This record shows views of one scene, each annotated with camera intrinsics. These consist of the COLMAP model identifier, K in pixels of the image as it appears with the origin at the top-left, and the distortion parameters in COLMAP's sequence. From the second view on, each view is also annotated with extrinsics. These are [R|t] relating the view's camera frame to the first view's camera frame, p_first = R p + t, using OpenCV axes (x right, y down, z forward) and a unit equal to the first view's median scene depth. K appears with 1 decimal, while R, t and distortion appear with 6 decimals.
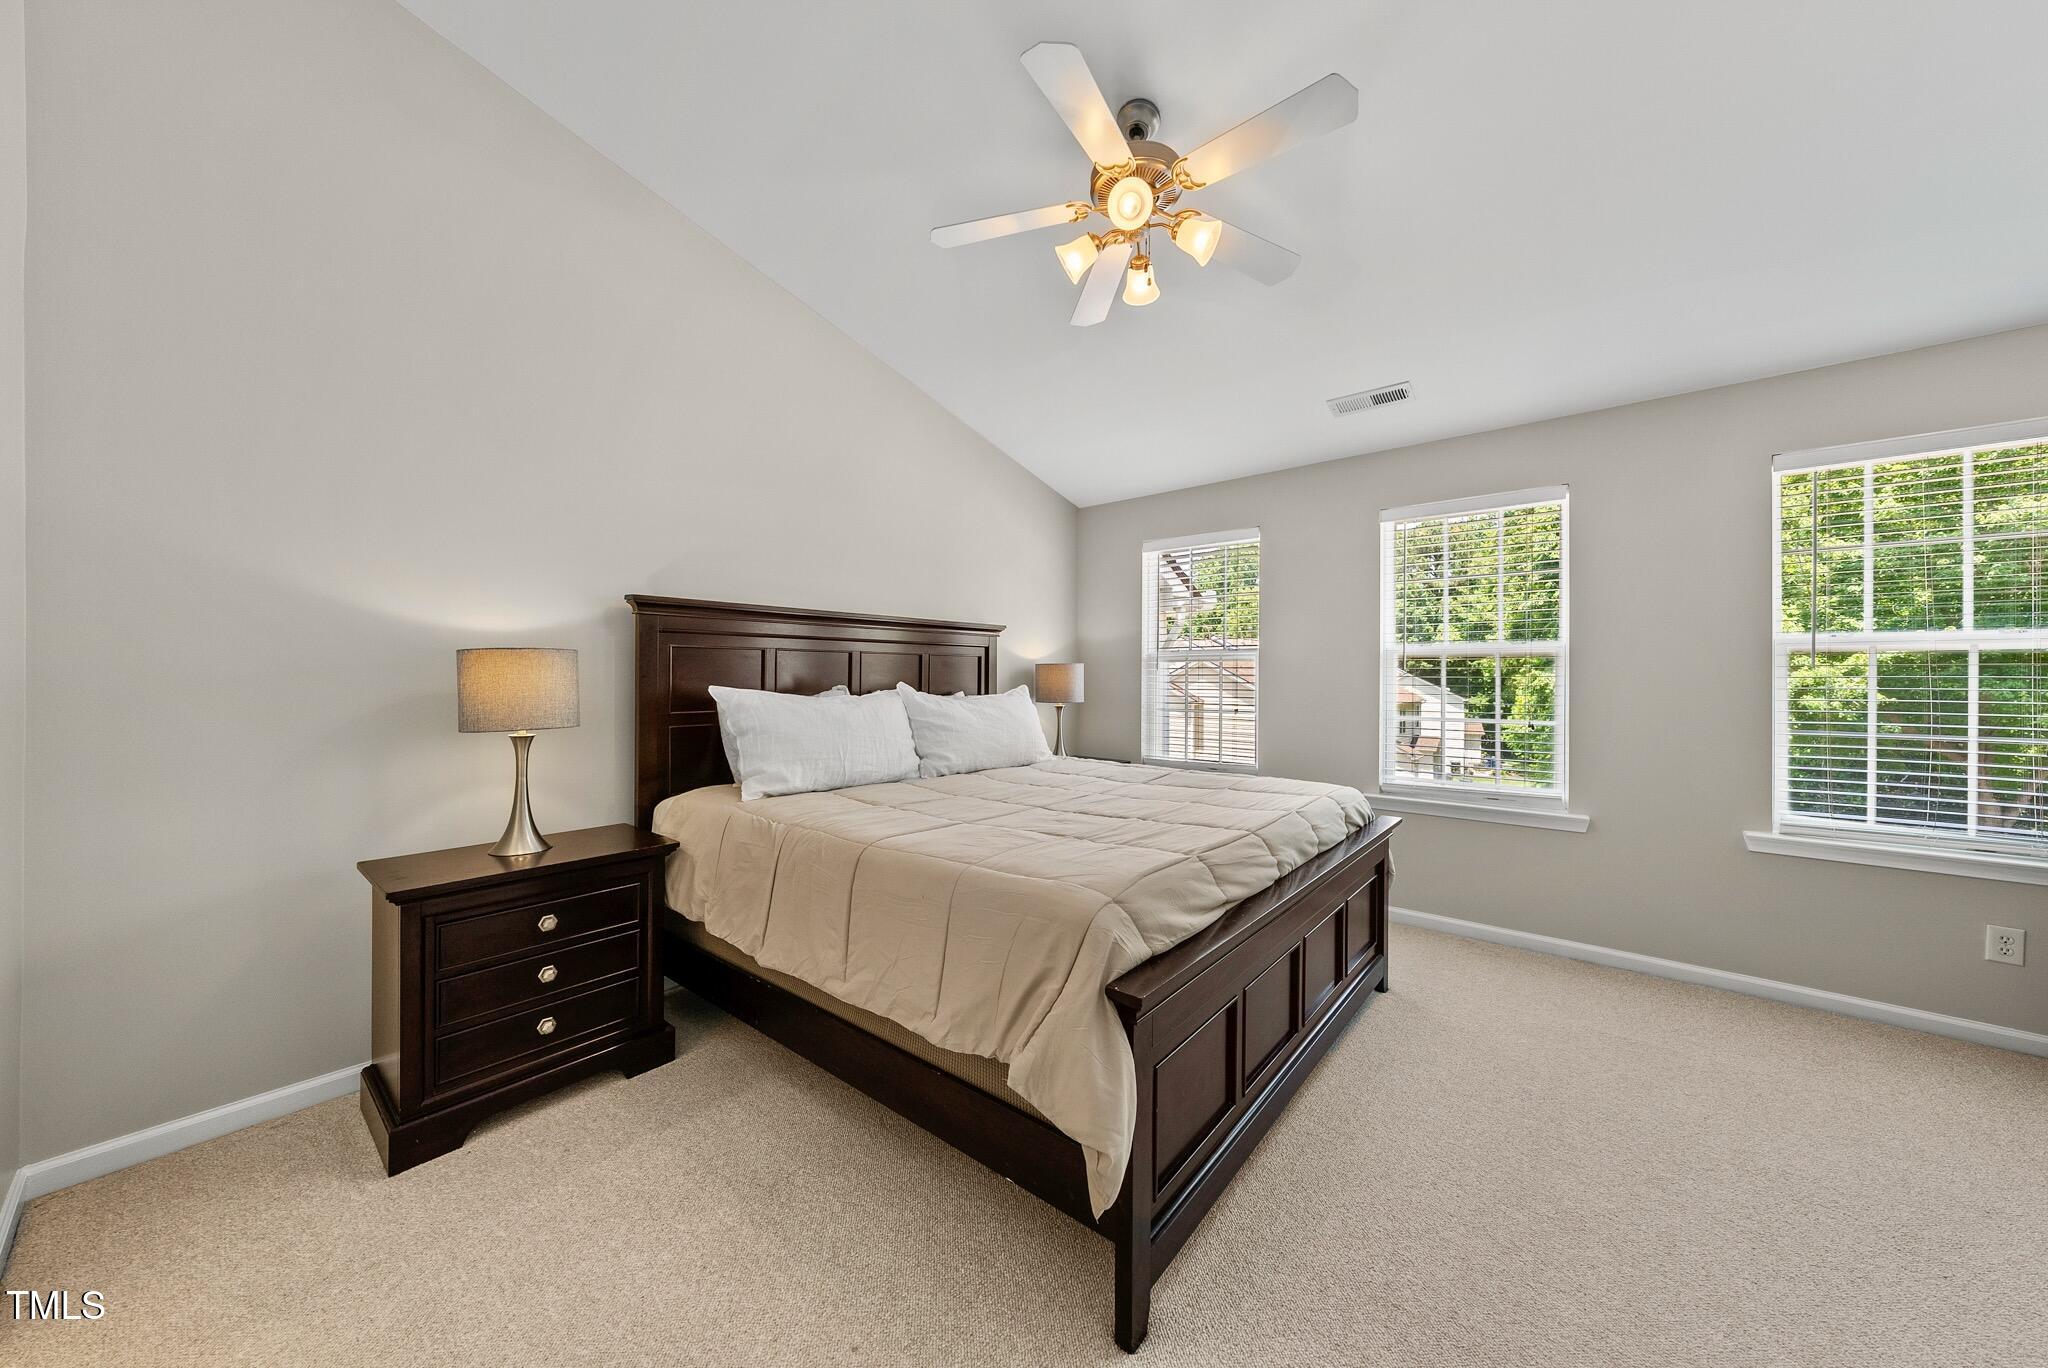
lens RADIAL K [[698.5, 0, 1025.7], [0, 698.5, 676.5], [0, 0, 1]] dist [-0.004306, 0.000353]
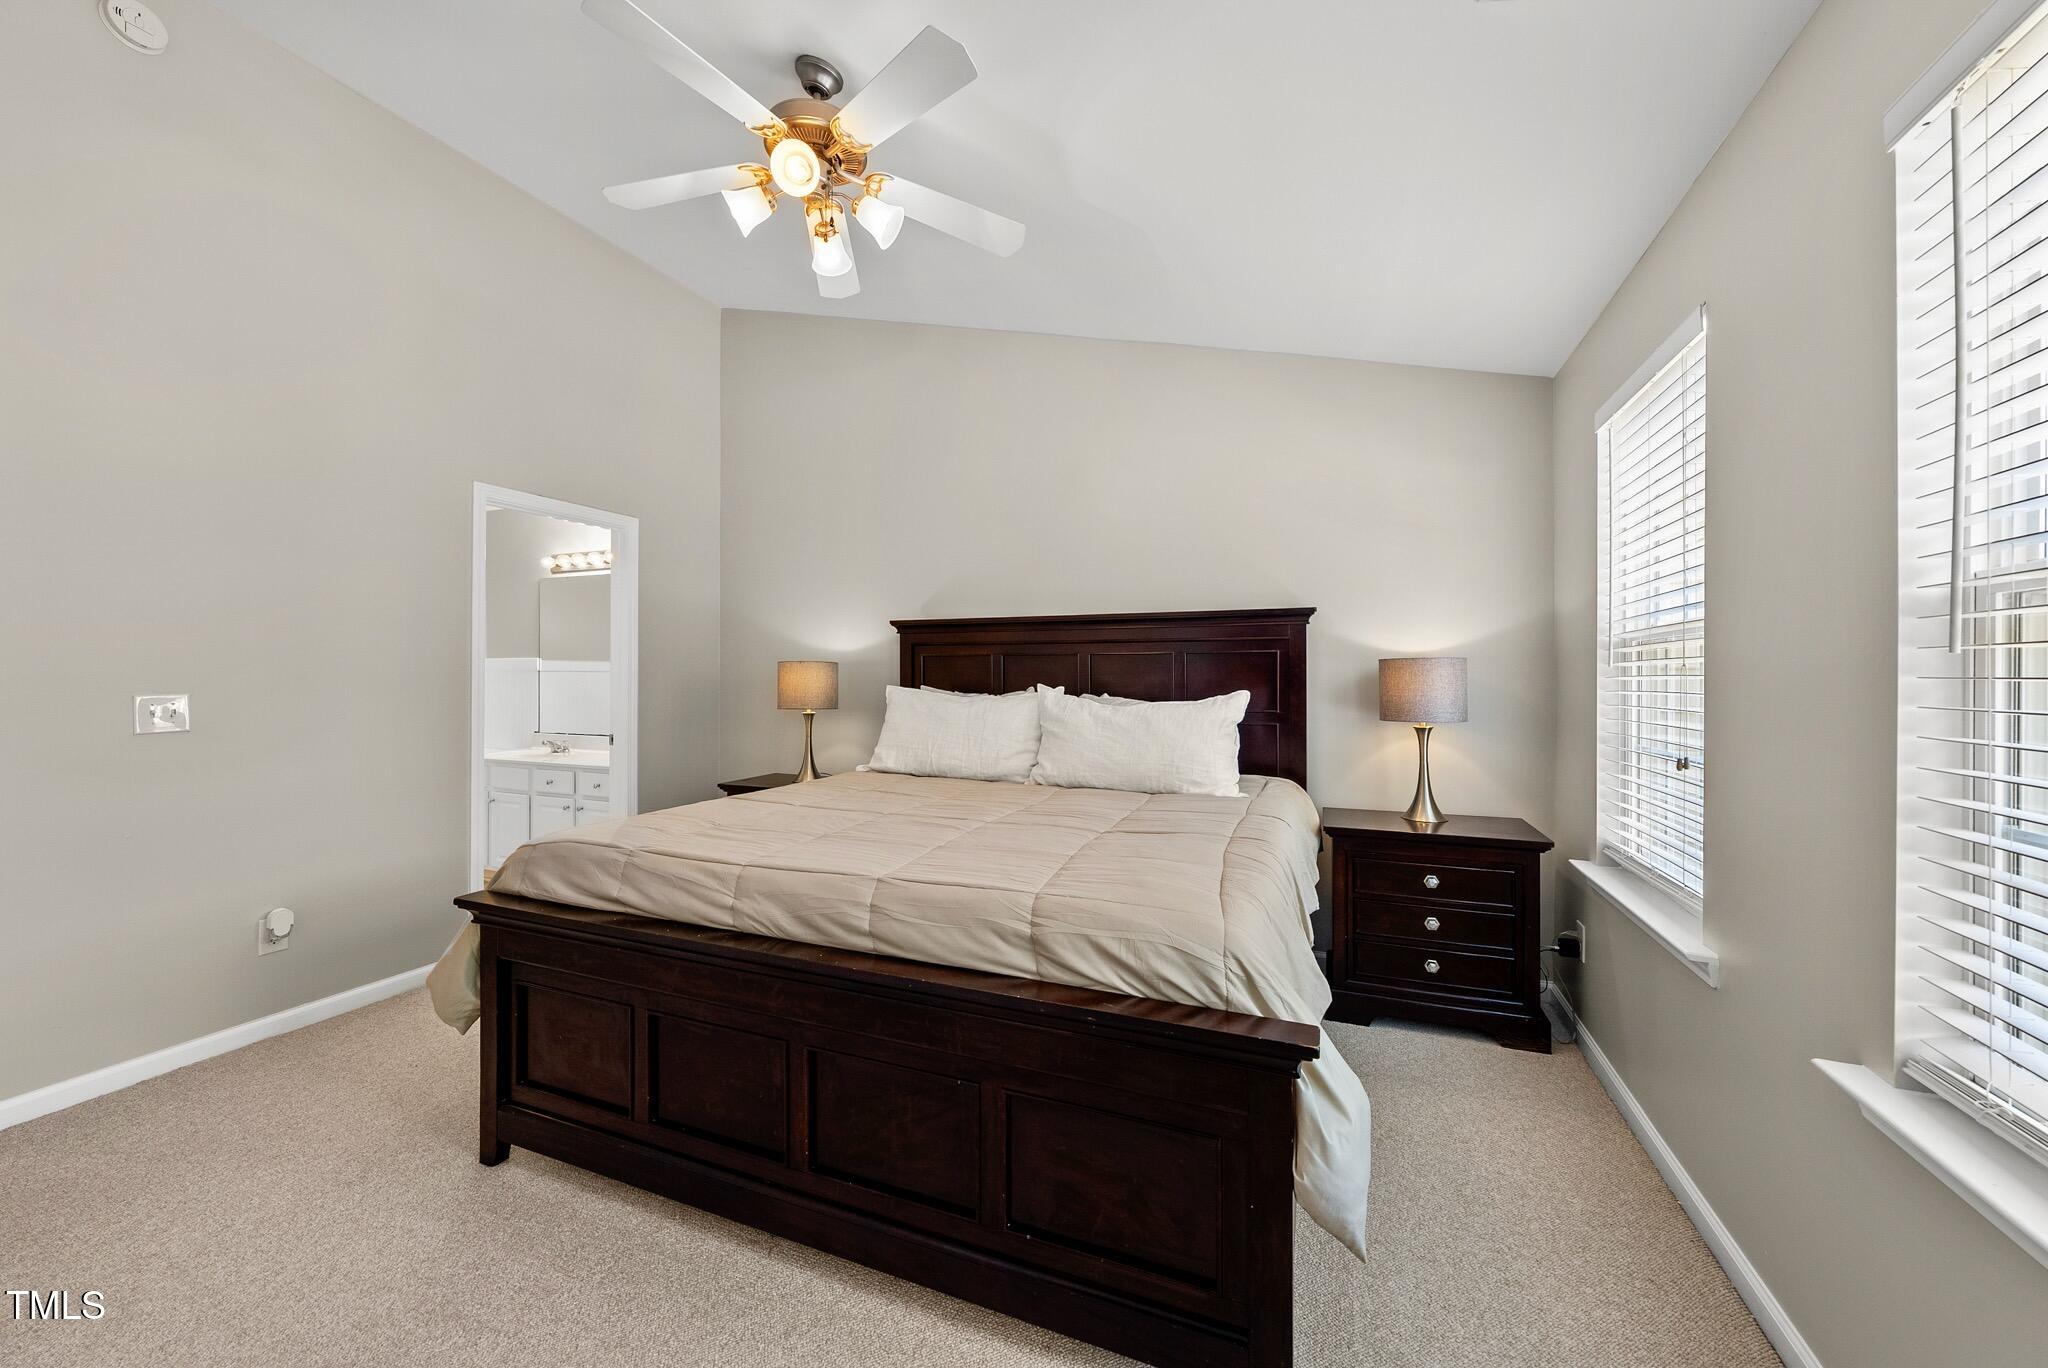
lens RADIAL K [[745.2, 0, 1030.2], [0, 745.2, 679.1], [0, 0, 1]] dist [-0.001265, 0.000341]
pose [[0.311039, 0.003799, -0.950390, 0.815364], [-0.002211, 0.999992, 0.003273, -0.002696], [0.950395, 0.001083, 0.311045, 0.666818]]
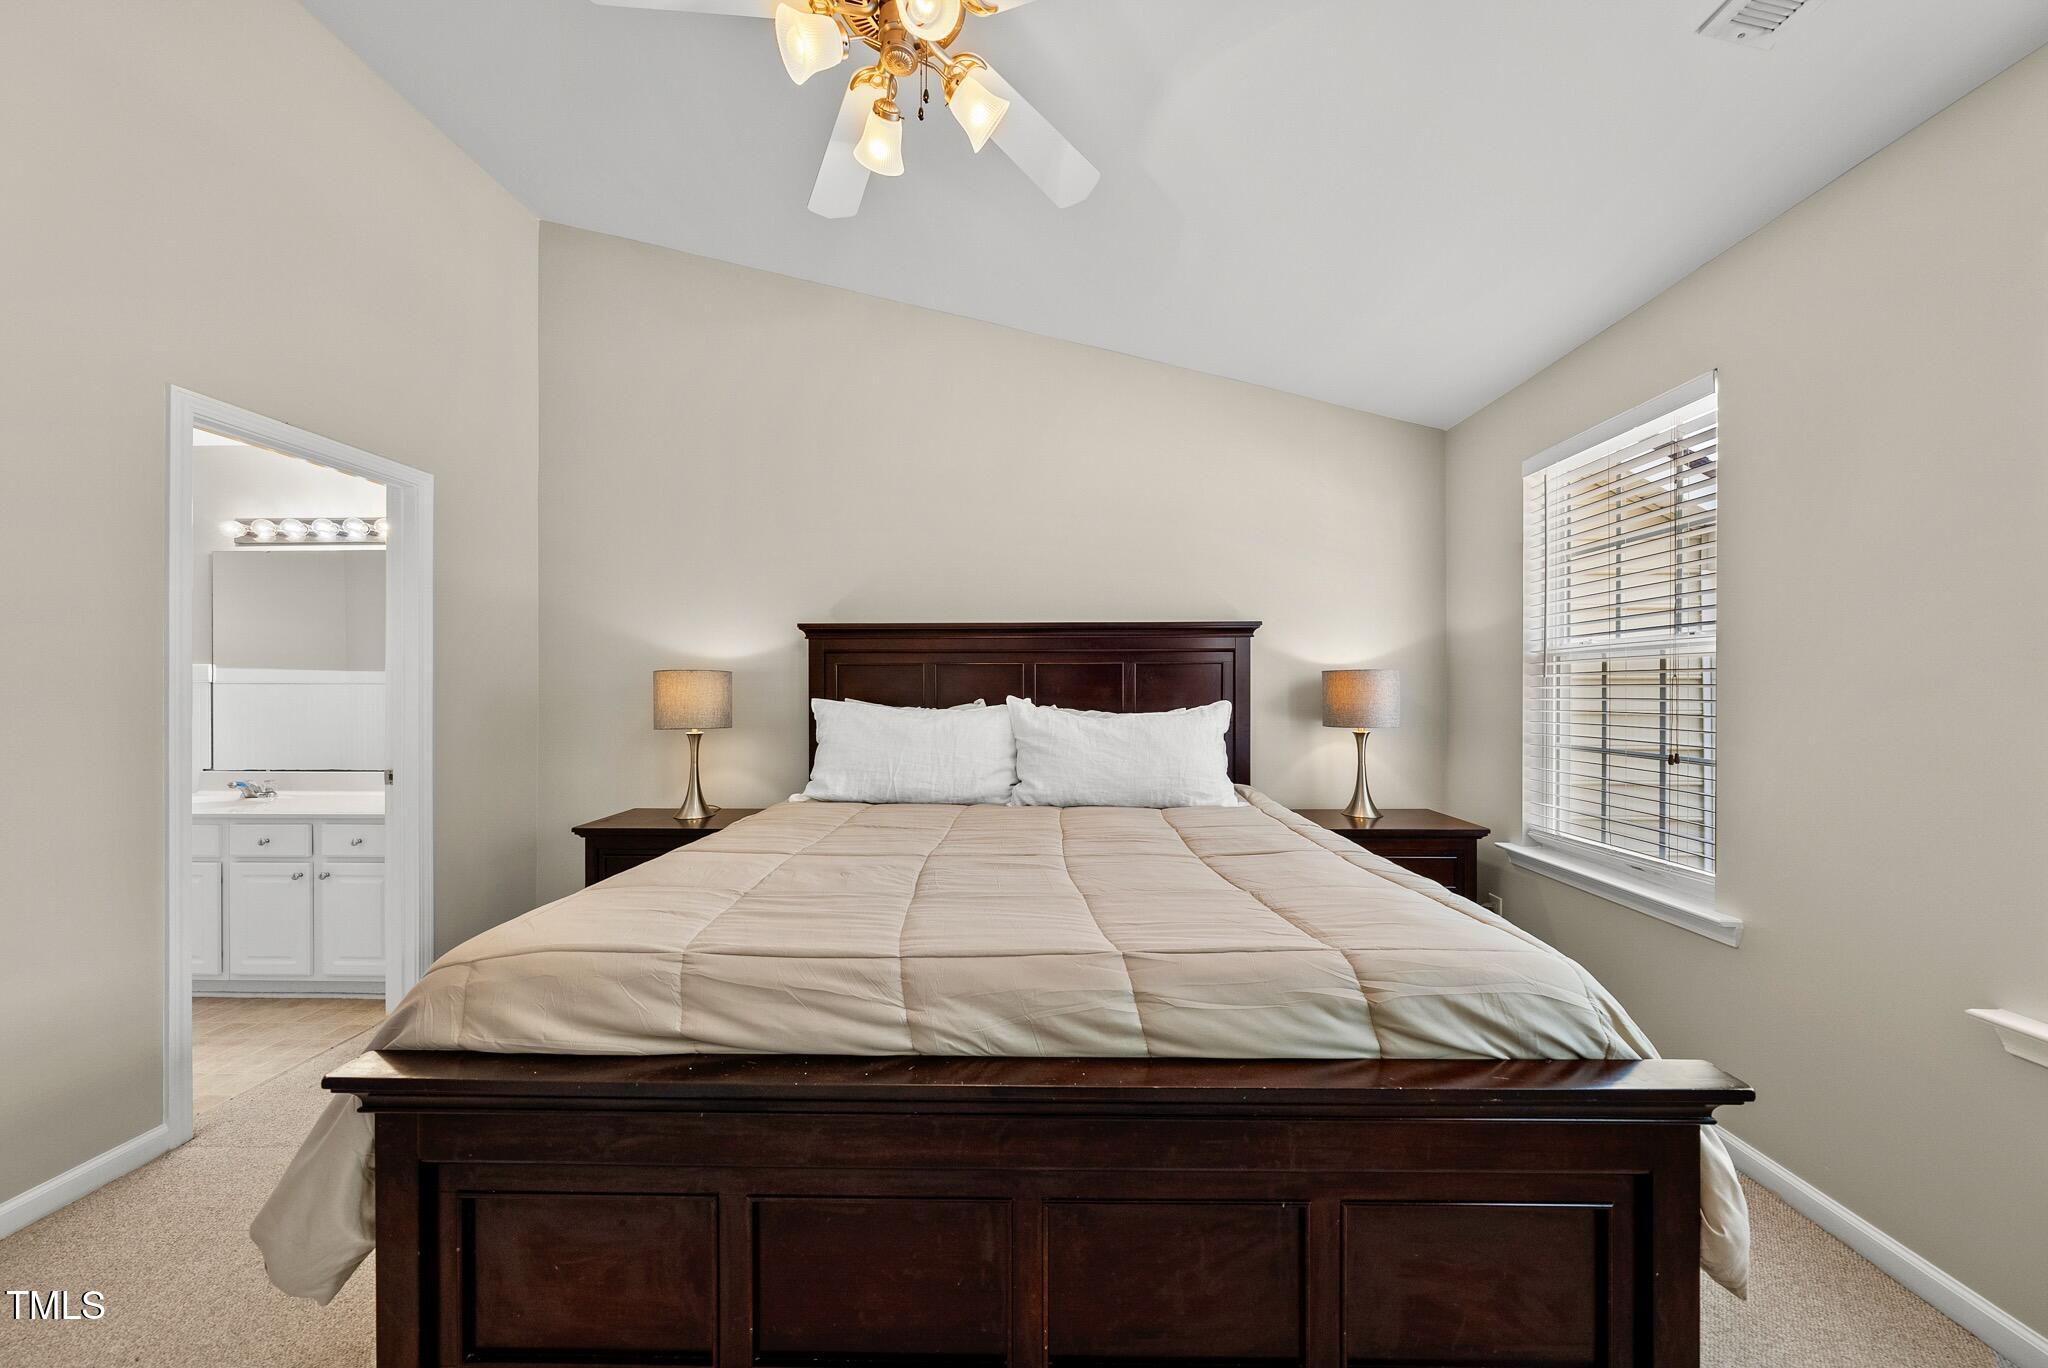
lens RADIAL K [[698.5, 0, 1027.7], [0, 698.5, 692.8], [0, 0, 1]] dist [-0.004306, 0.000353]
pose [[0.625599, 0.004362, -0.780133, 0.541896], [0.001516, 0.999976, 0.006807, -0.002224], [0.780144, -0.005441, 0.625577, 0.456997]]
